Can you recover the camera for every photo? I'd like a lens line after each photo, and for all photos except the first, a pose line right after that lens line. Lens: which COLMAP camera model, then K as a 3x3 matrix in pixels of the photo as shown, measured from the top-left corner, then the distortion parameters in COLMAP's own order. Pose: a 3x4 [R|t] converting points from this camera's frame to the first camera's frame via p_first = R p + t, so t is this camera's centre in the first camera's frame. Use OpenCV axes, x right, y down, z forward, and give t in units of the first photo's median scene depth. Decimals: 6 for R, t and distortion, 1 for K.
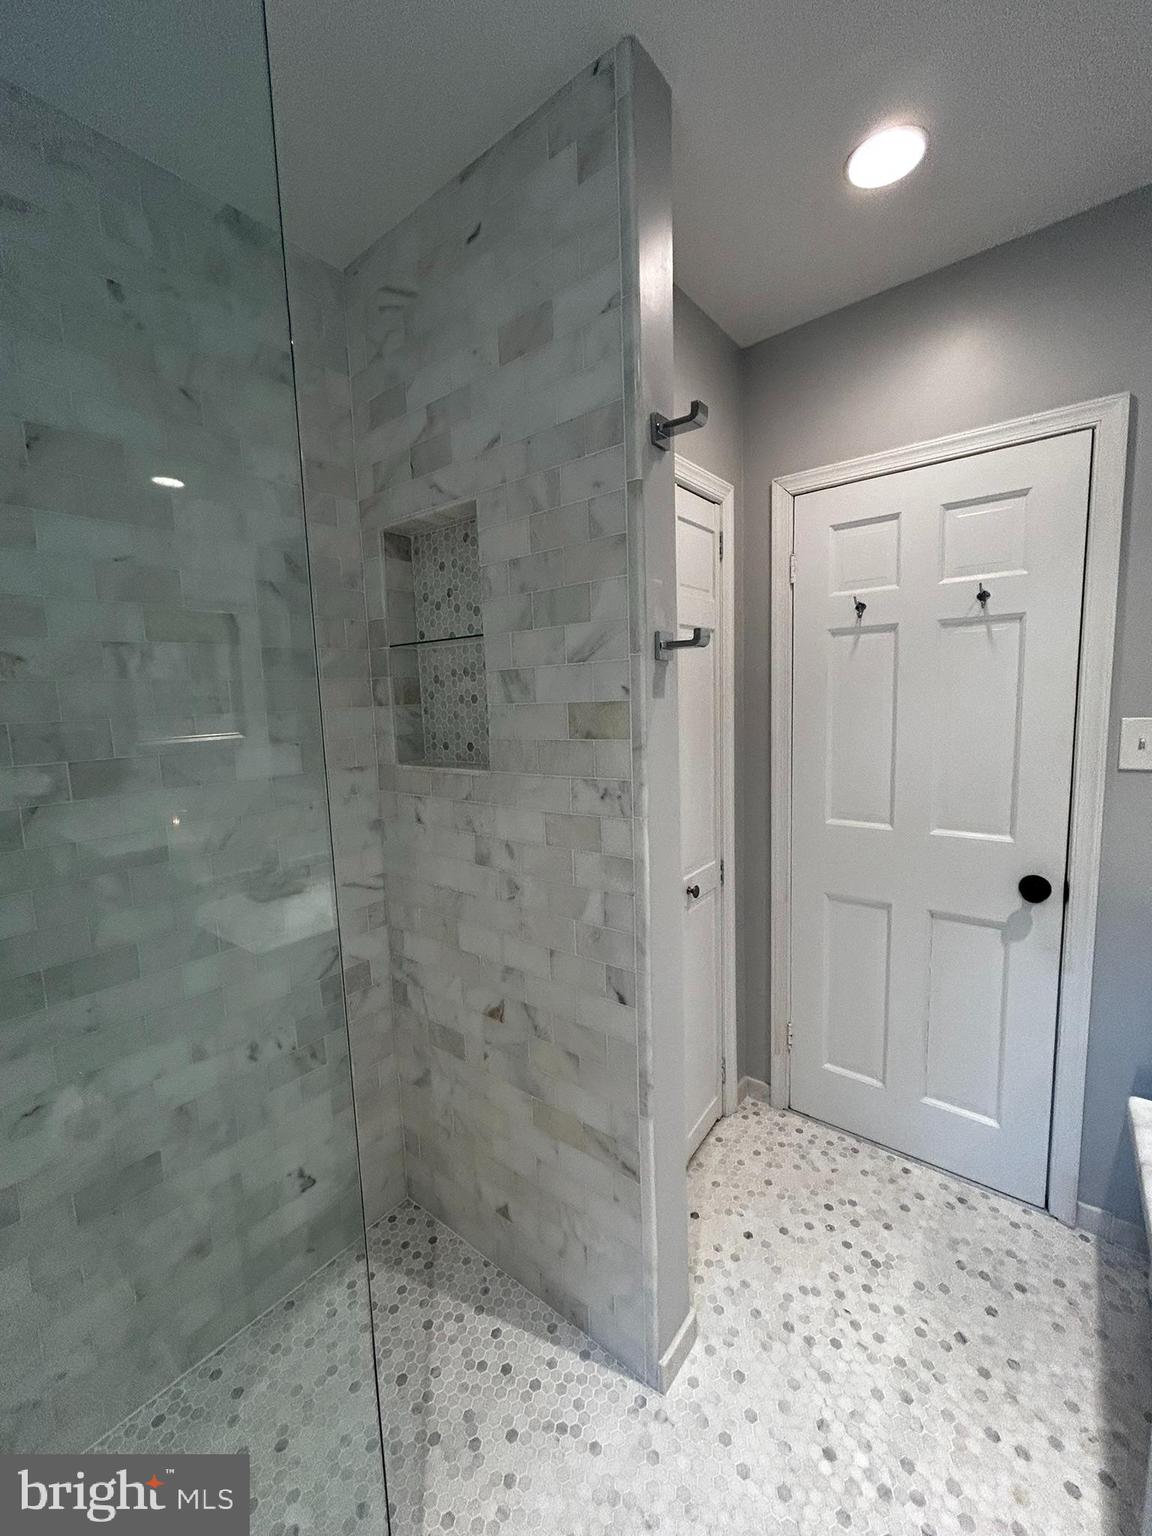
lens RADIAL K [[620.4, 0, 576.6], [0, 620.4, 767.2], [0, 0, 1]] dist [-0.001163, -0.000283]
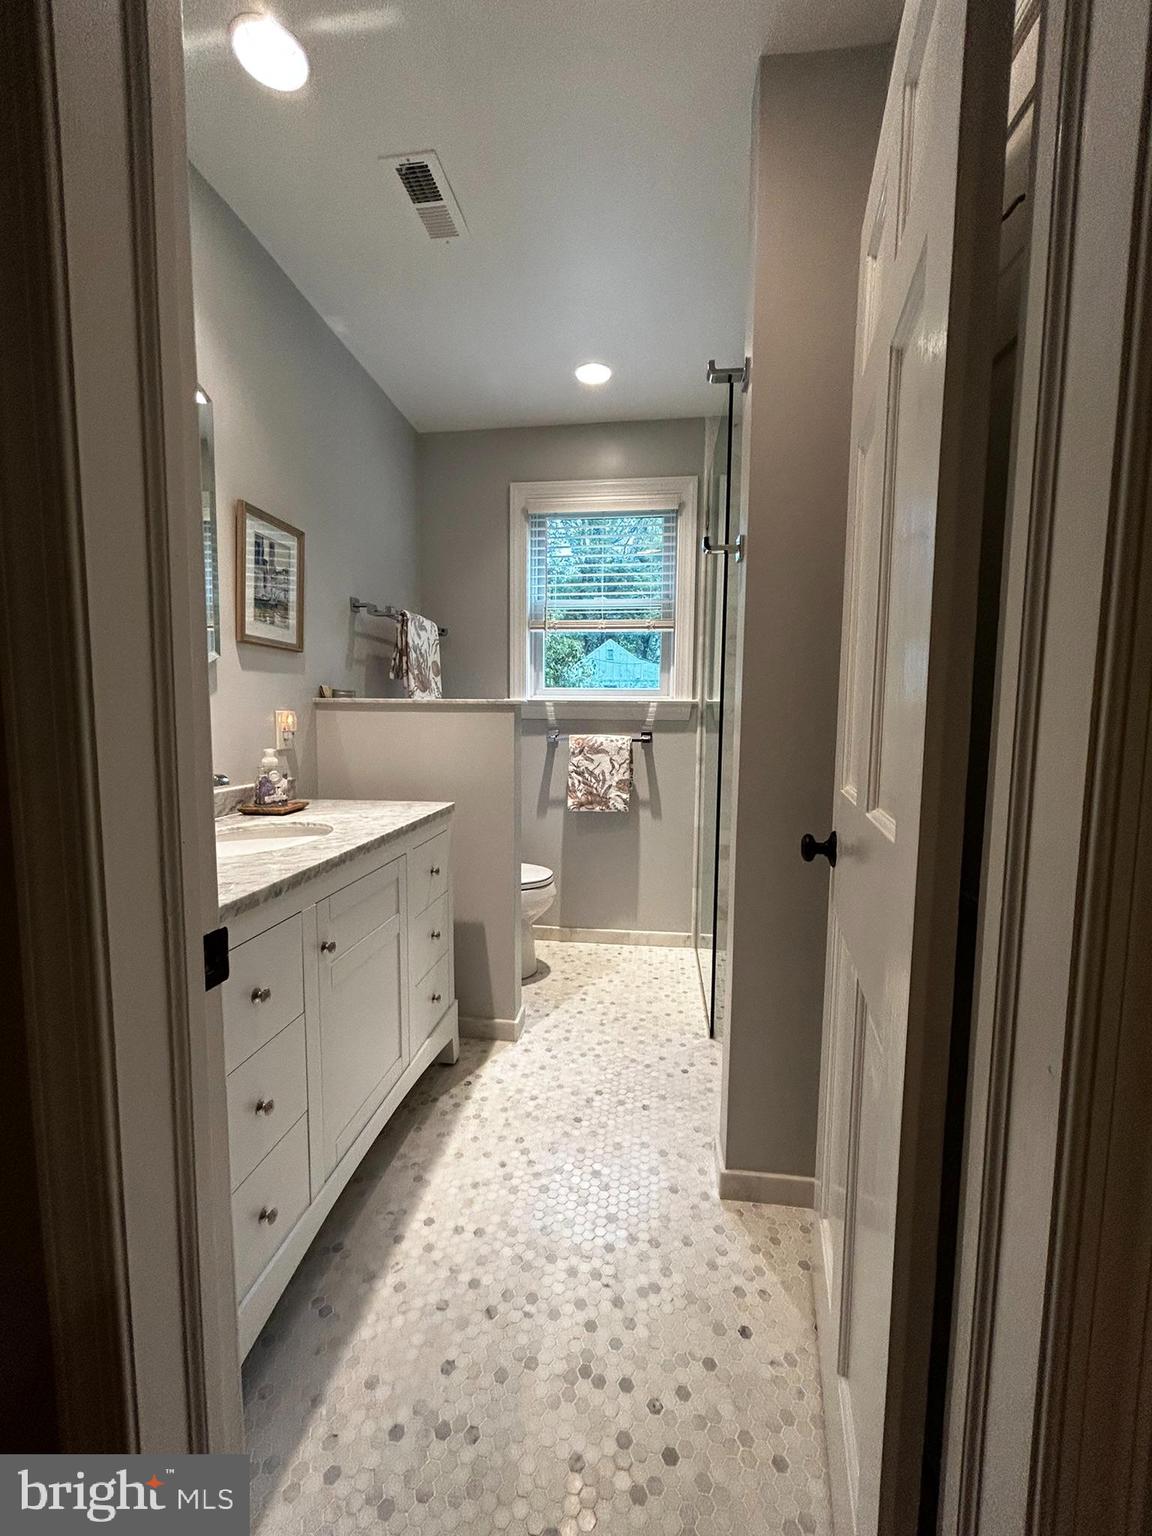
lens RADIAL K [[620.4, 0, 577.2], [0, 620.4, 766.7], [0, 0, 1]] dist [-0.001163, -0.000283]
pose [[-0.857043, 0.068100, -0.510725, 0.851717], [-0.041409, 0.978917, 0.200017, -0.007270], [0.513578, 0.192572, -0.836154, 1.539633]]
